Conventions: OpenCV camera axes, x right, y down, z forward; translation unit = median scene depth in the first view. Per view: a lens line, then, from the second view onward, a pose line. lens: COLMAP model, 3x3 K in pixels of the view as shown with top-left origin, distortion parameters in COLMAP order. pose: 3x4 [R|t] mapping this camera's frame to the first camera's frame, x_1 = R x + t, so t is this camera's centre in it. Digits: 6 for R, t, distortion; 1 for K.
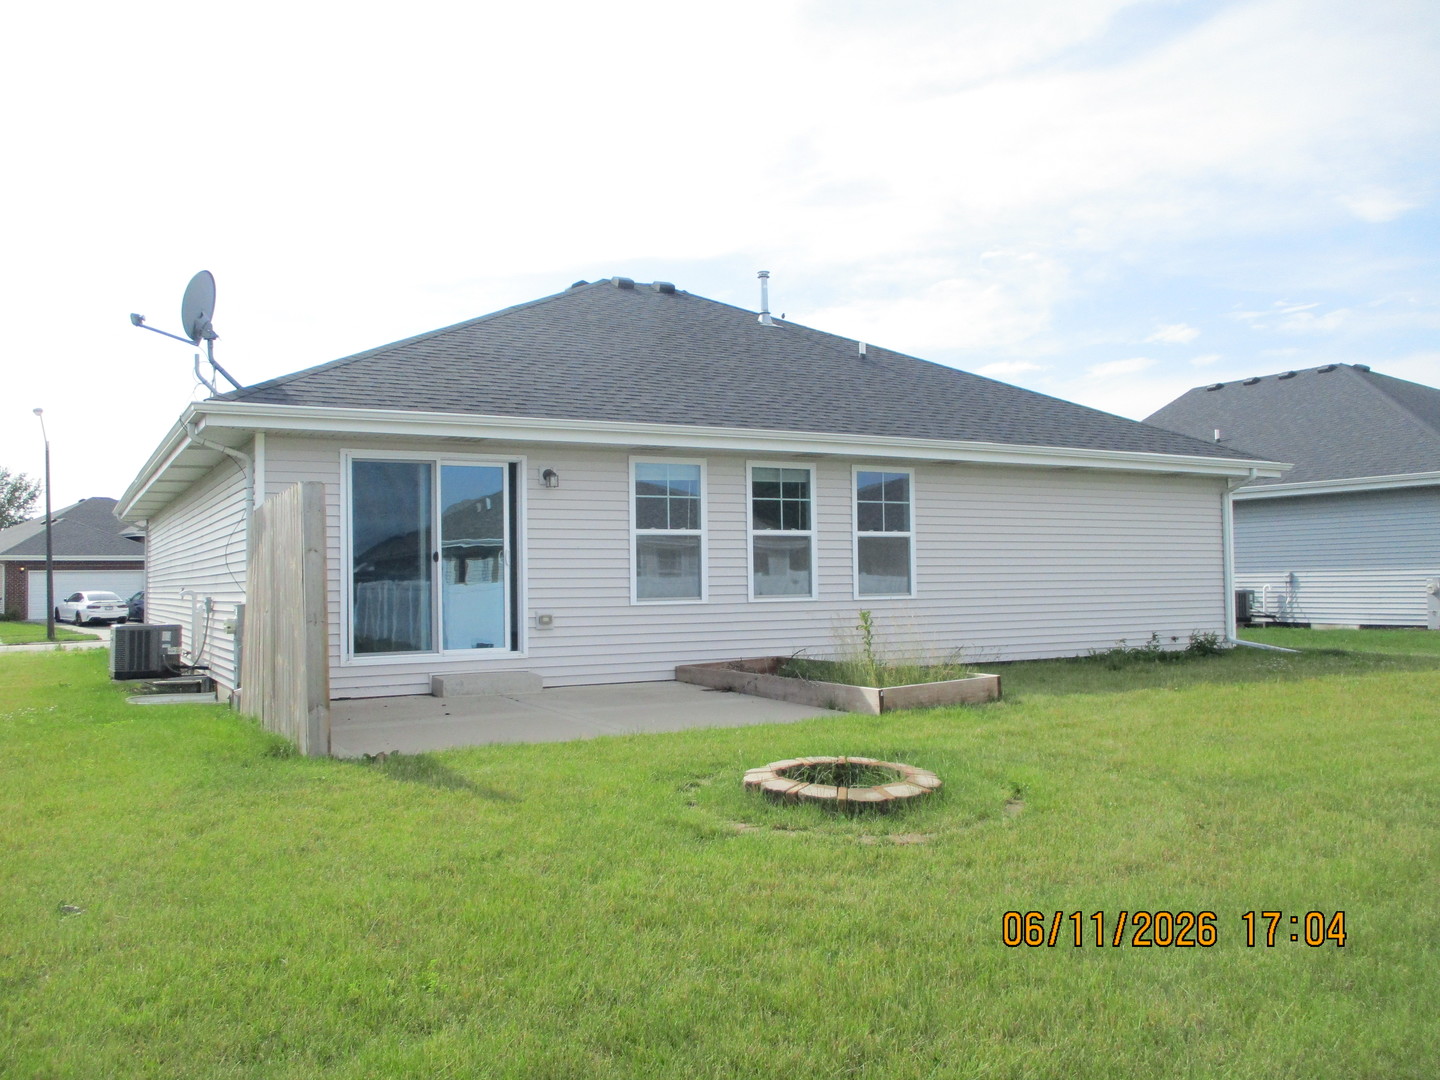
lens RADIAL K [[1204.9, 0, 720.0], [0, 1204.9, 540.0], [0, 0, 1]] dist [-0.035687, 0.011688]
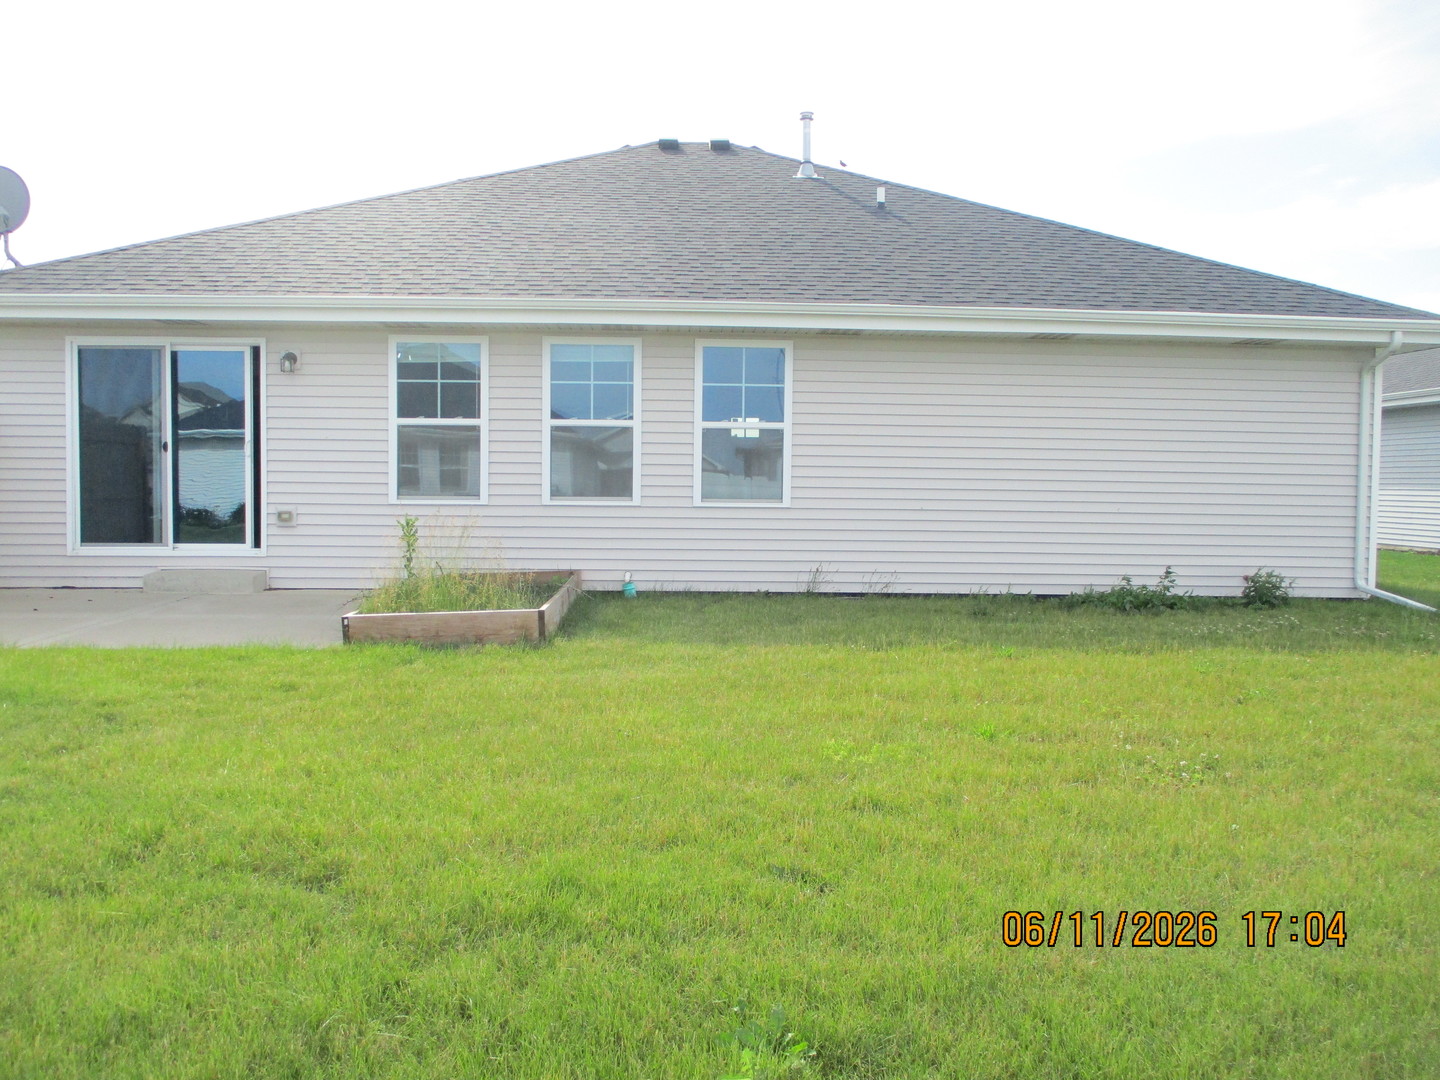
lens RADIAL K [[1204.9, 0, 720.0], [0, 1204.9, 540.0], [0, 0, 1]] dist [-0.035687, 0.011688]
pose [[0.896345, 0.045044, -0.441062, 0.495746], [-0.007896, 0.996290, 0.085701, 0.002428], [0.443286, -0.073335, 0.893375, 0.283586]]
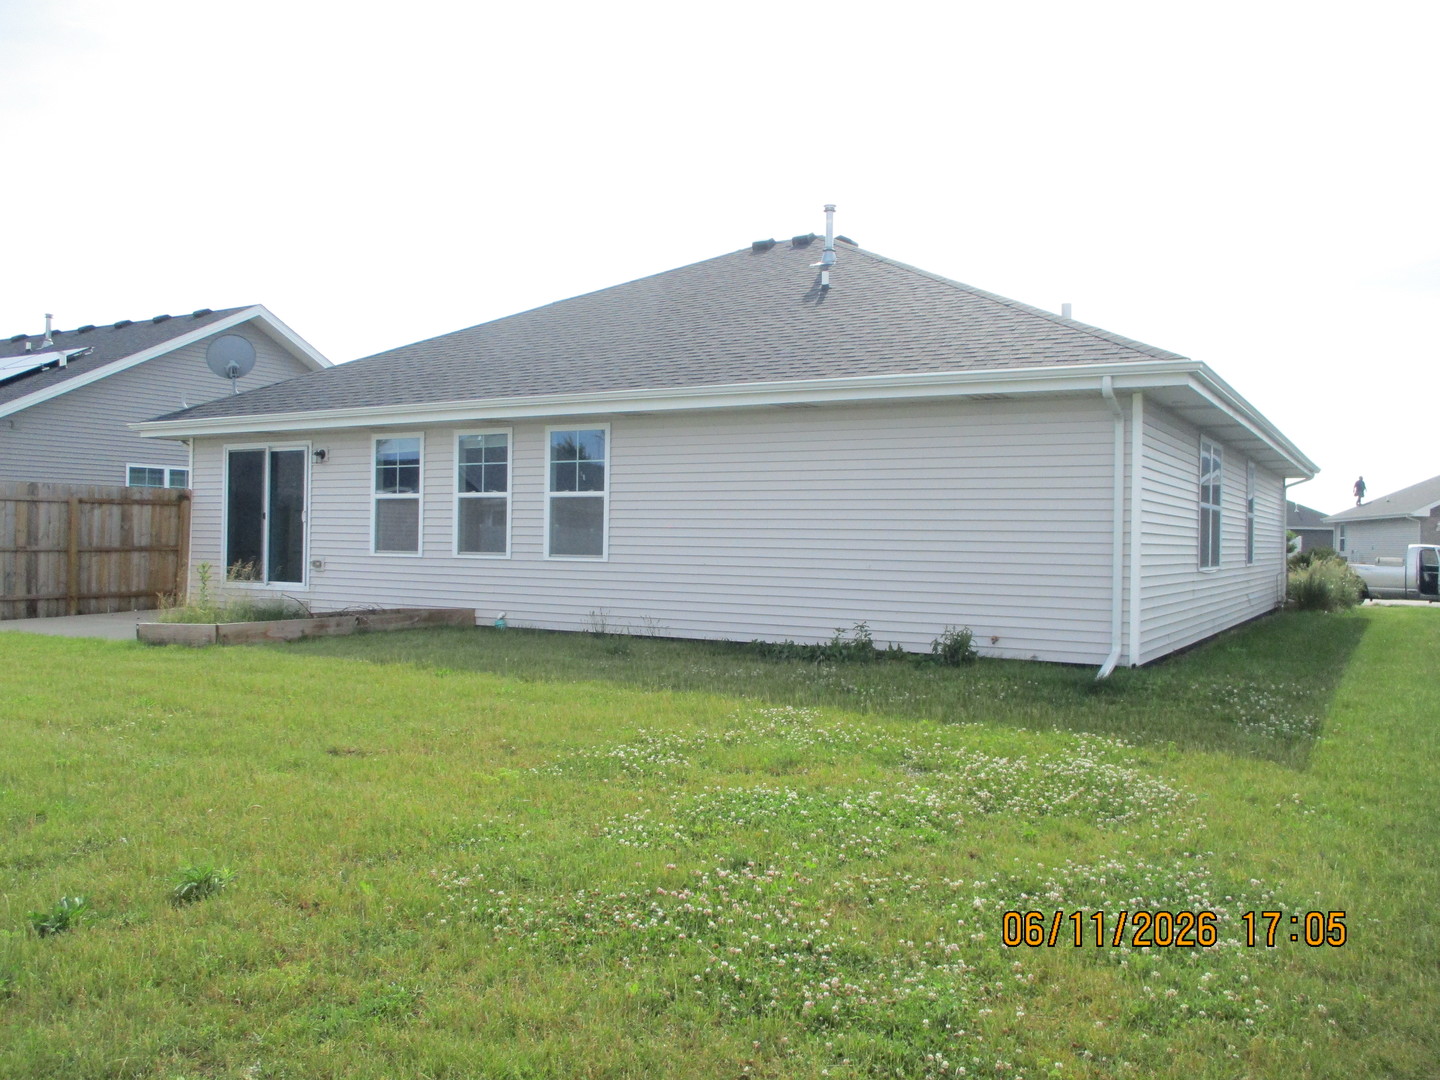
lens RADIAL K [[1204.9, 0, 720.0], [0, 1204.9, 540.0], [0, 0, 1]] dist [-0.035687, 0.011688]
pose [[0.514127, 0.020339, -0.857473, 1.066692], [0.009808, 0.999514, 0.029589, 0.004553], [0.857658, -0.023622, 0.513678, 0.618707]]
